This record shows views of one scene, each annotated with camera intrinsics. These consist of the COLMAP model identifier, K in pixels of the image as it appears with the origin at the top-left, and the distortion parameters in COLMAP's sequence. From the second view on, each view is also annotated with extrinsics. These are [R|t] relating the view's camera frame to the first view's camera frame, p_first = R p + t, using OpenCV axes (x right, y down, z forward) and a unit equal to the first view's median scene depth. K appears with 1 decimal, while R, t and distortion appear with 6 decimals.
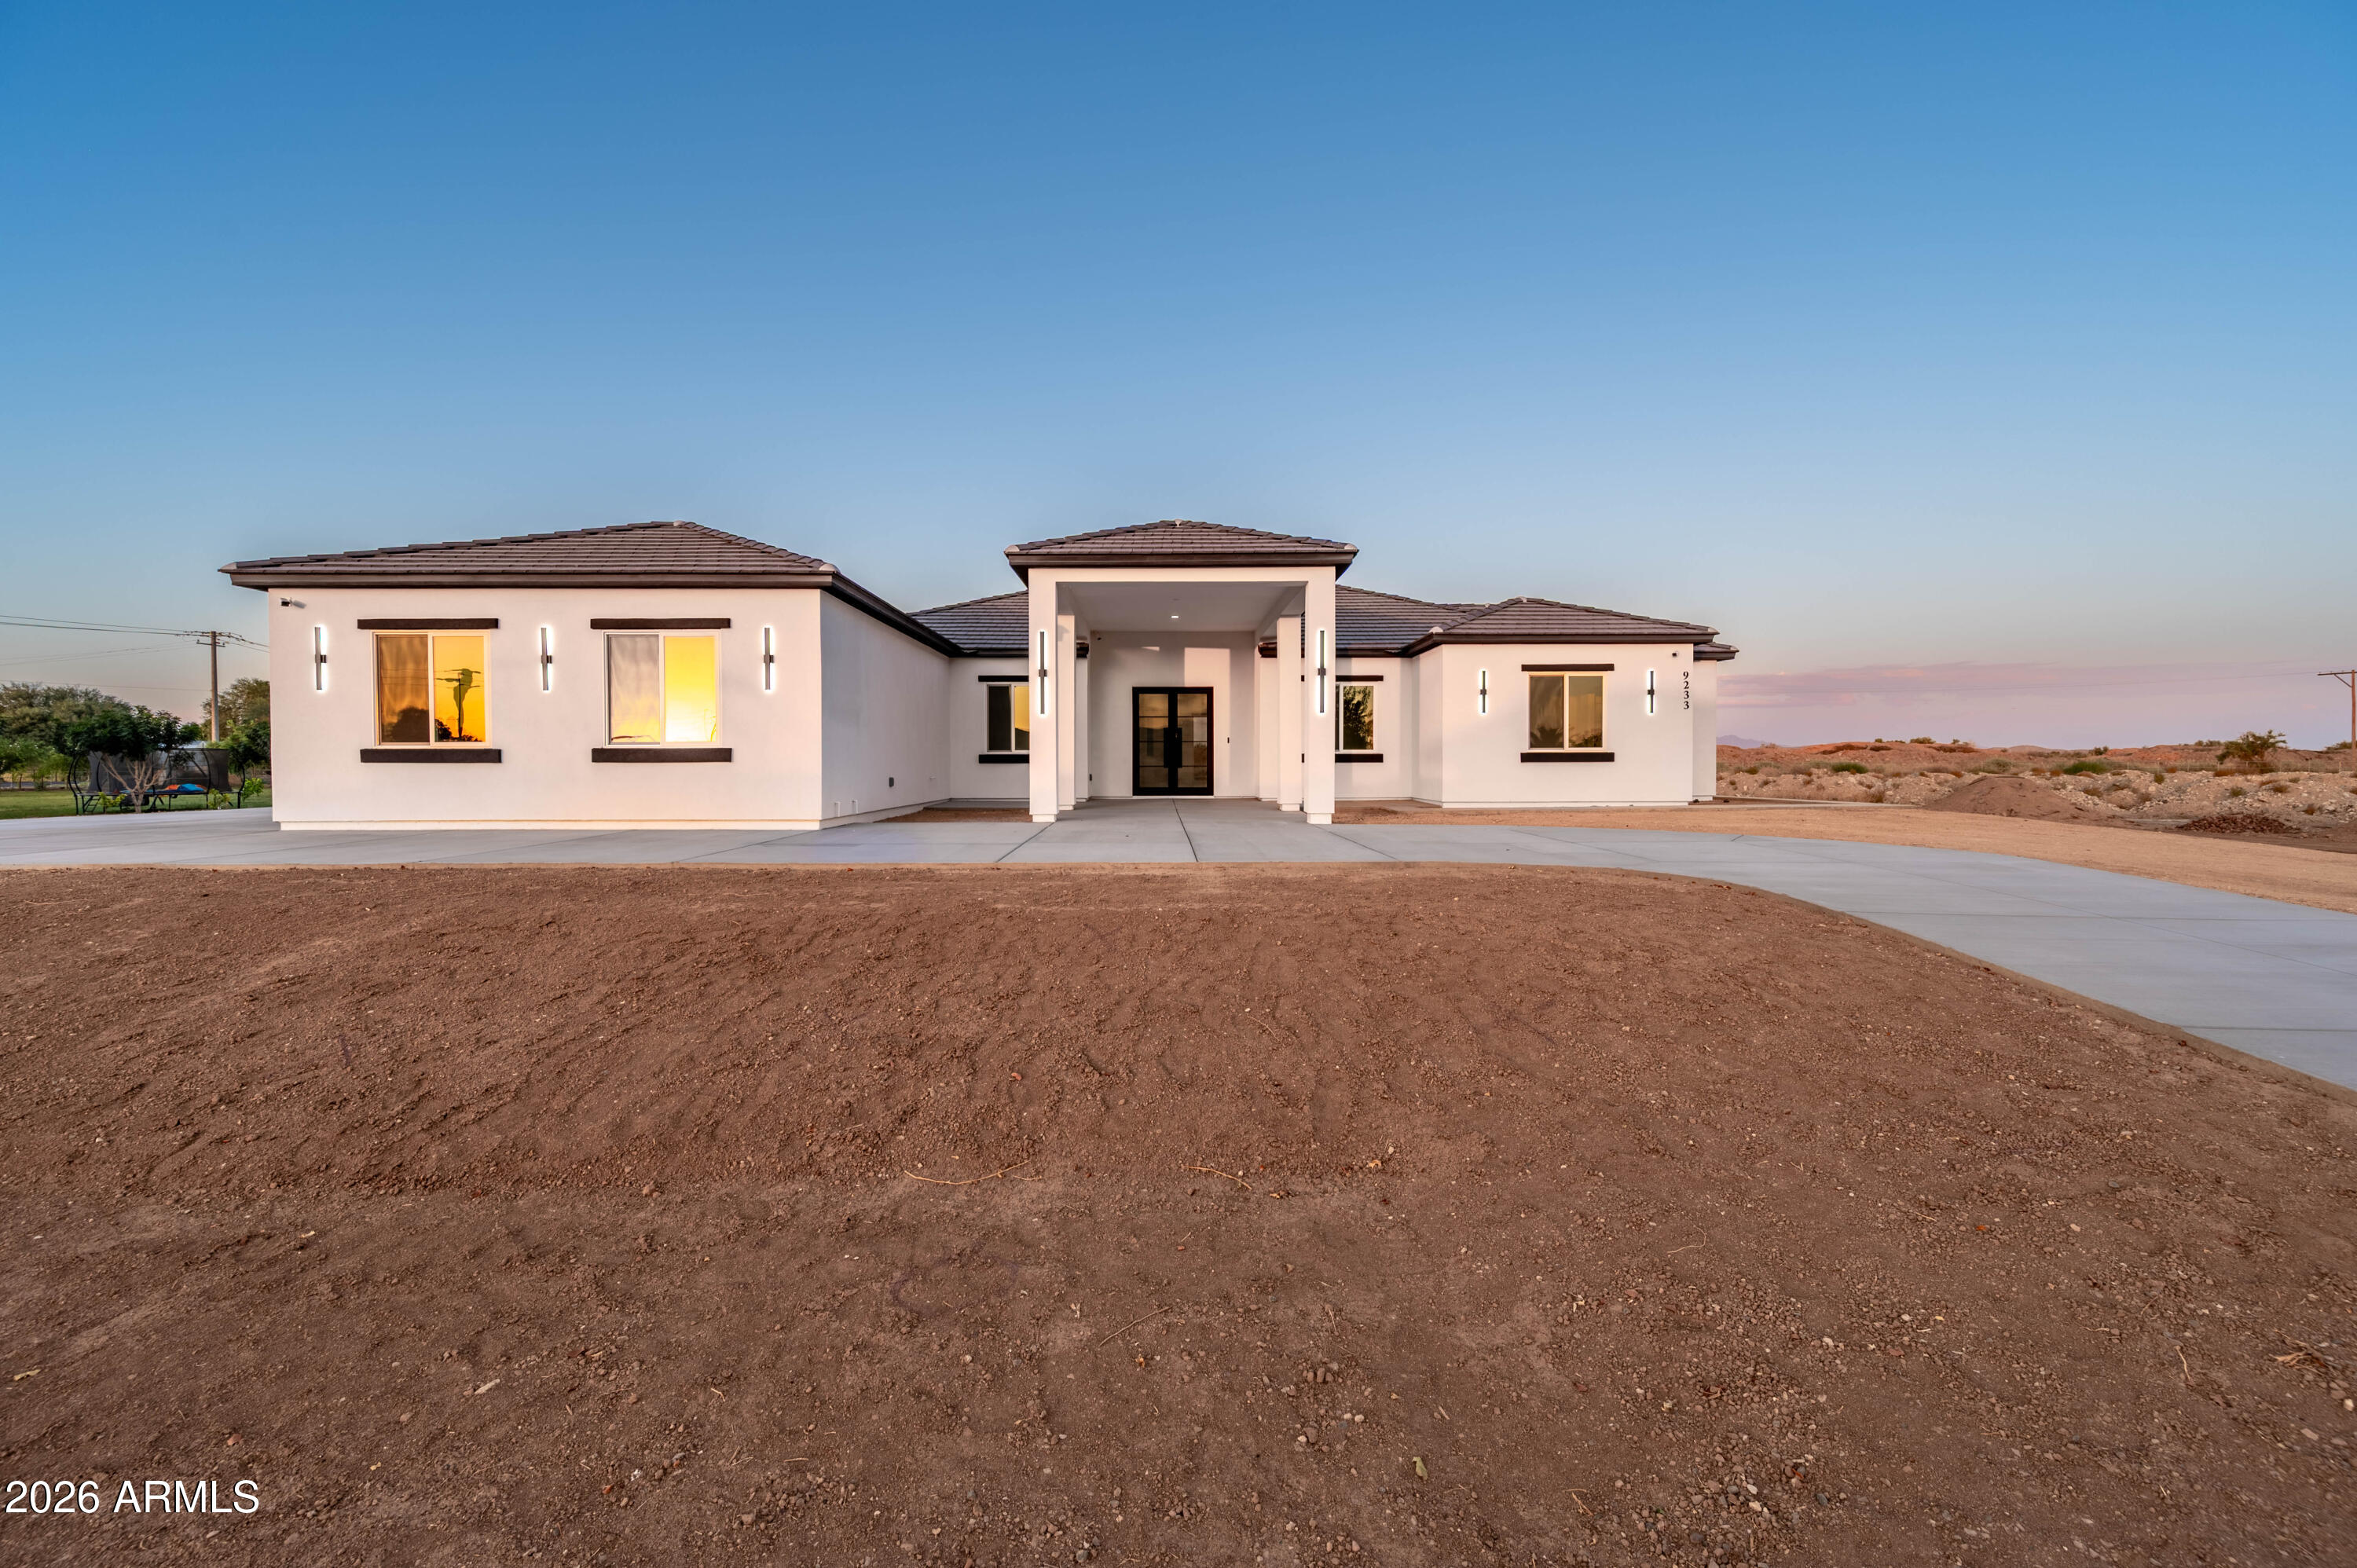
lens RADIAL K [[951.6, 0, 1181.5], [0, 951.6, 781.4], [0, 0, 1]] dist [0.002662, 0.000141]
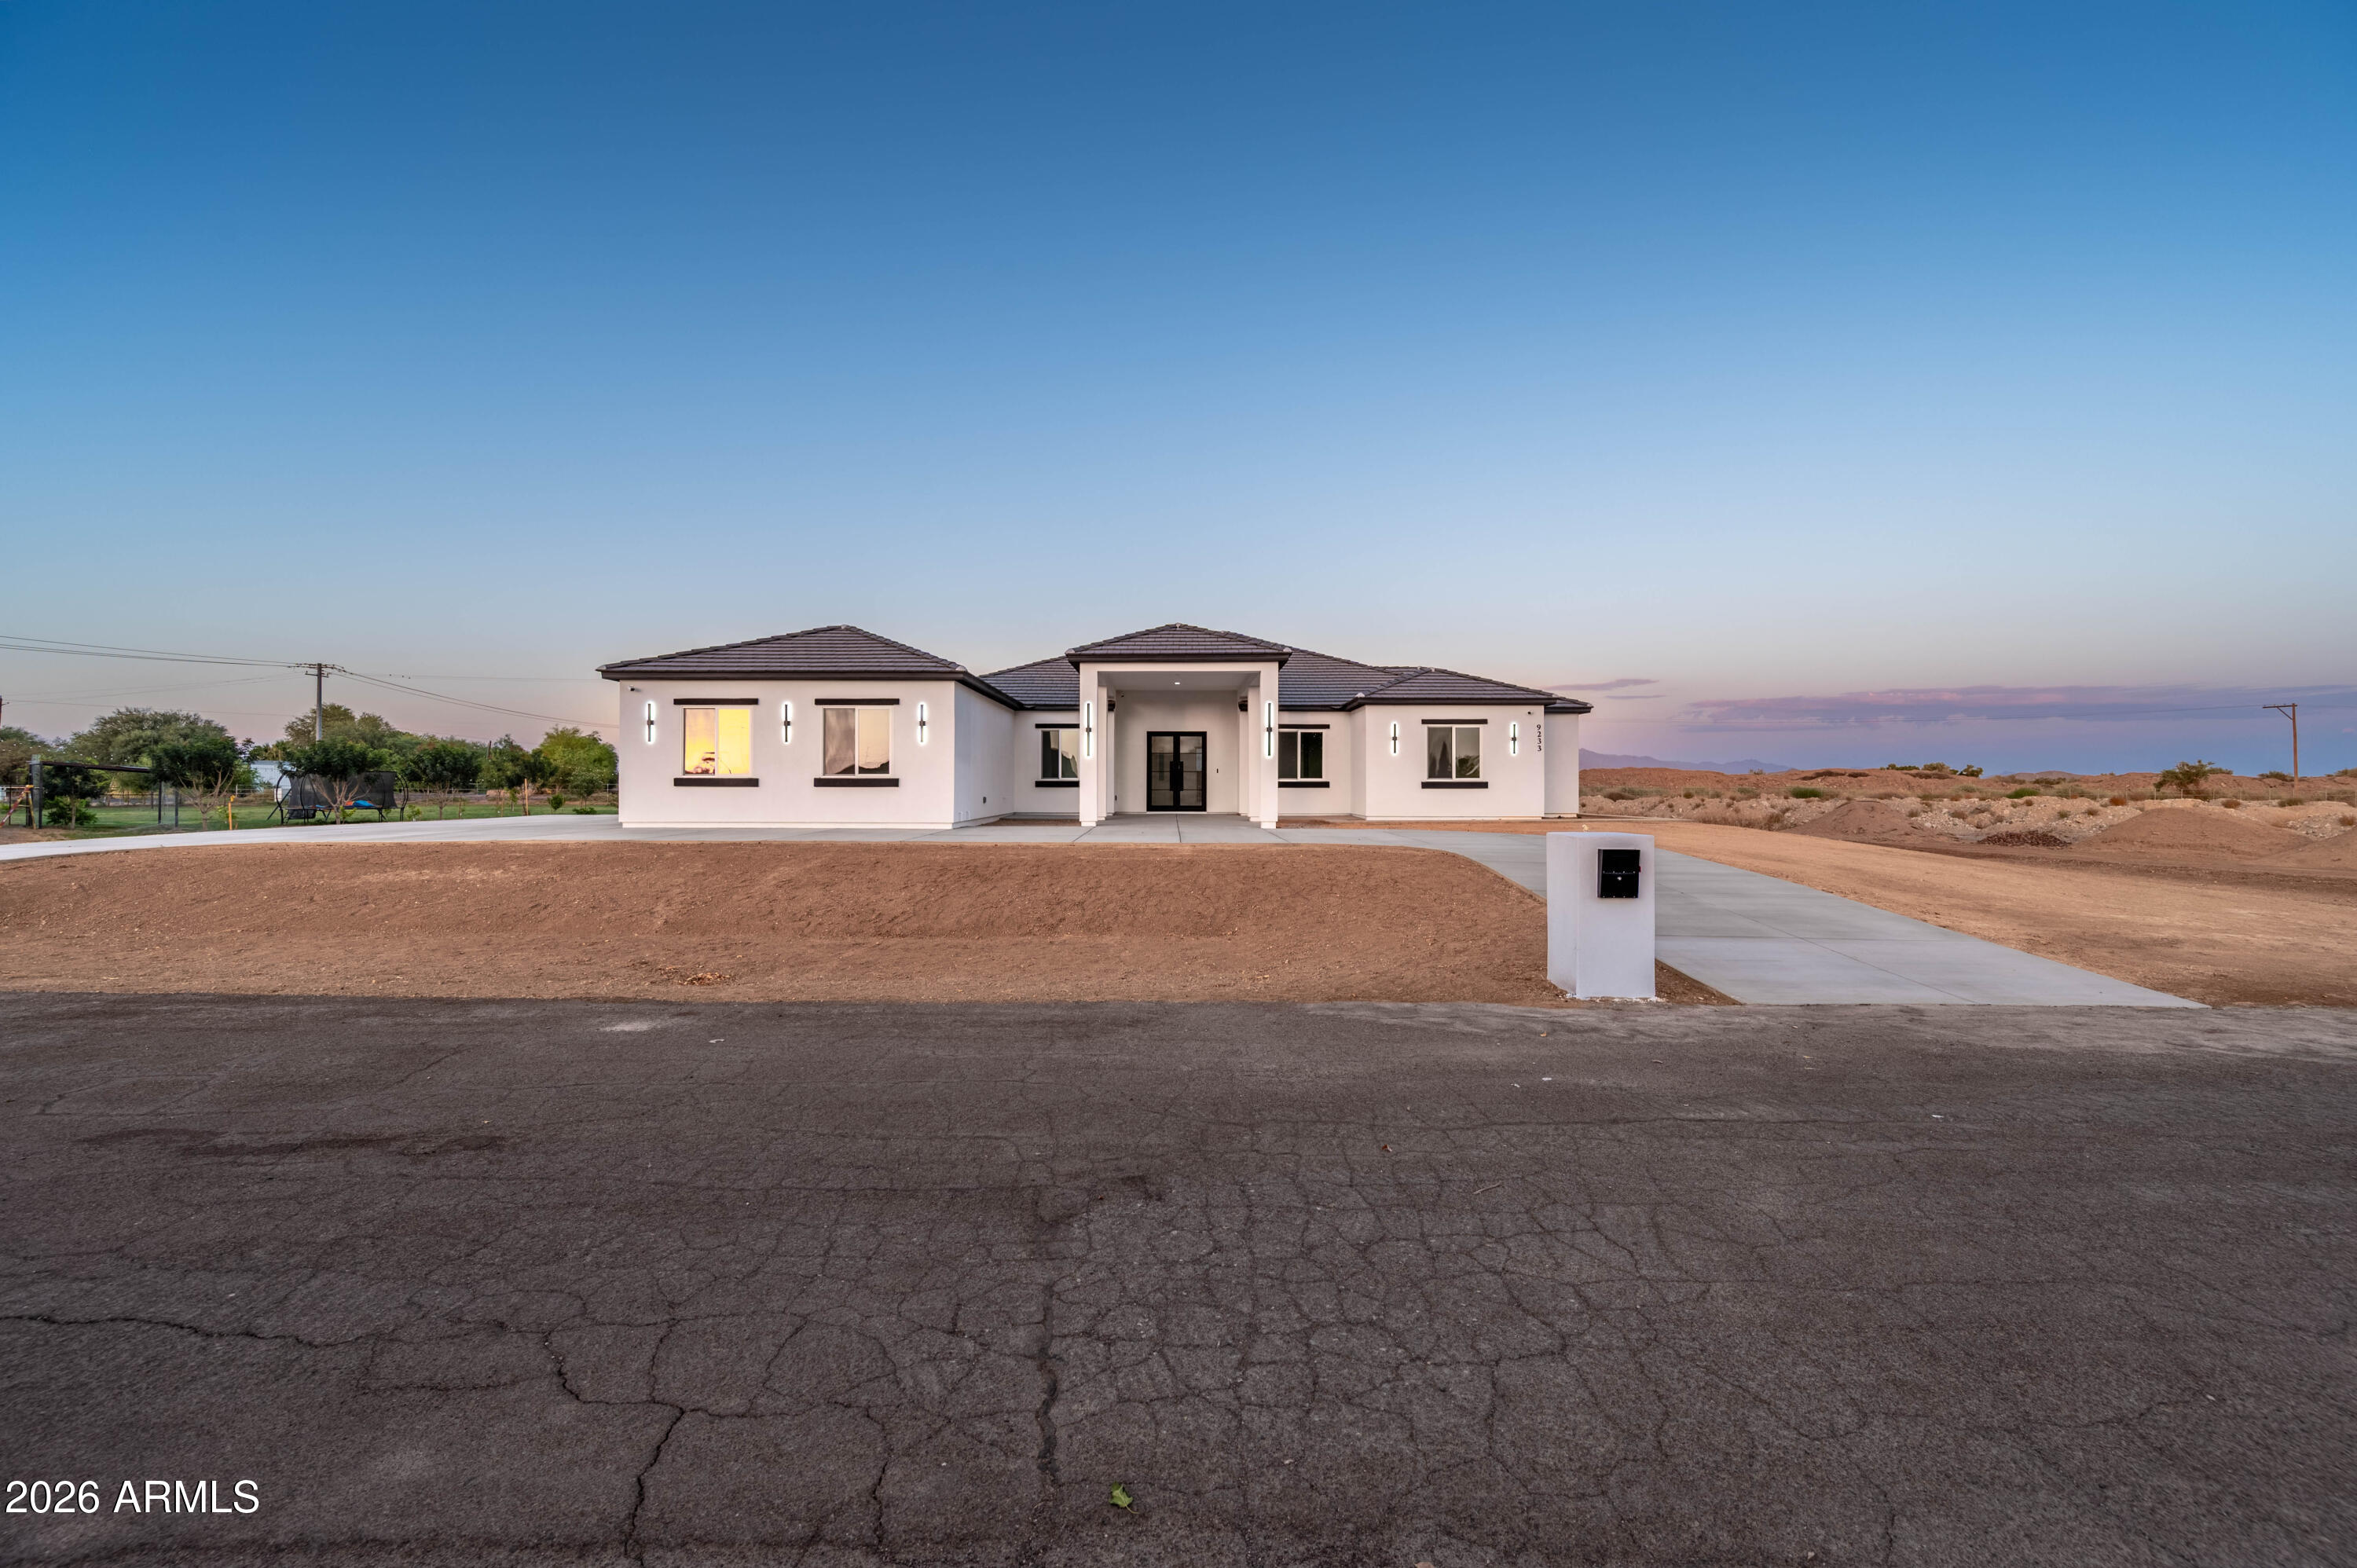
lens RADIAL K [[951.6, 0, 1186.0], [0, 951.6, 784.1], [0, 0, 1]] dist [0.002662, 0.000141]
pose [[0.999927, 0.004289, -0.011313, 0.021885], [-0.004519, 0.999783, -0.020353, 0.003604], [0.011223, 0.020403, 0.999729, -0.391214]]
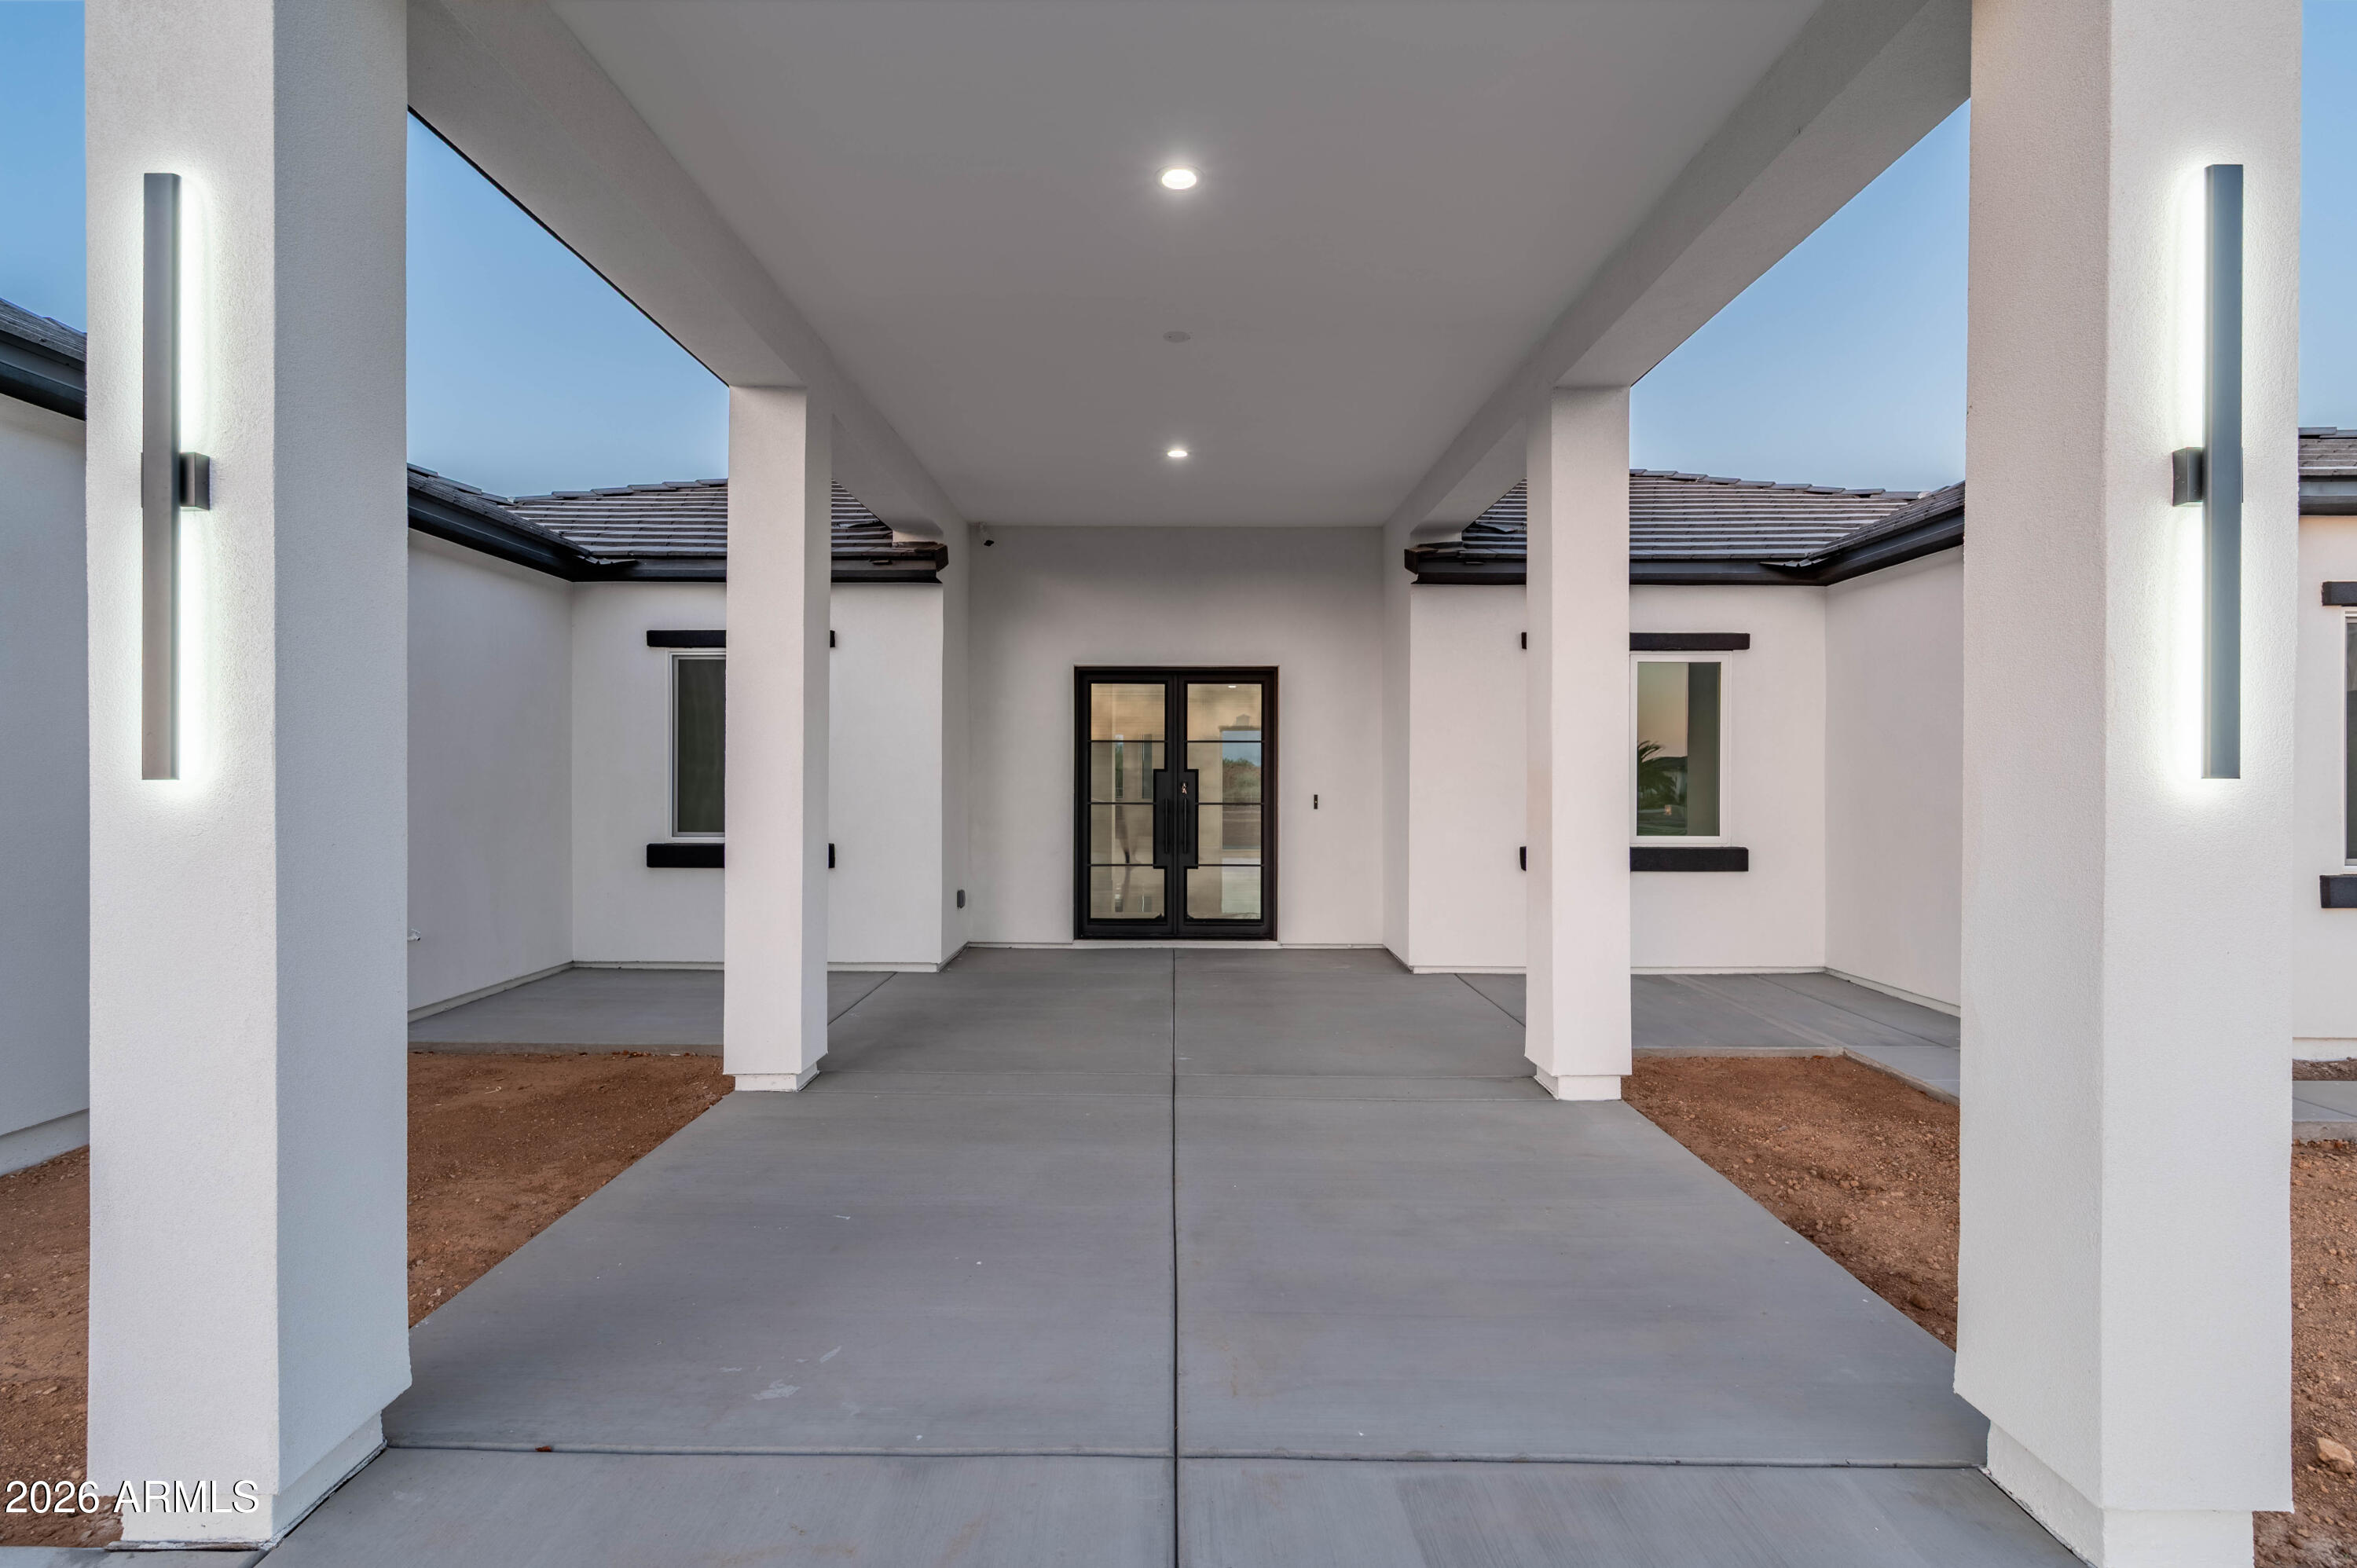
lens RADIAL K [[1056.3, 0, 1176.4], [0, 1056.3, 778.2], [0, 0, 1]] dist [0.004289, 0.000544]
pose [[0.999755, 0.005735, -0.021396, 0.000863], [-0.006026, 0.999890, -0.013558, -0.051169], [0.021316, 0.013683, 0.999679, 0.616543]]
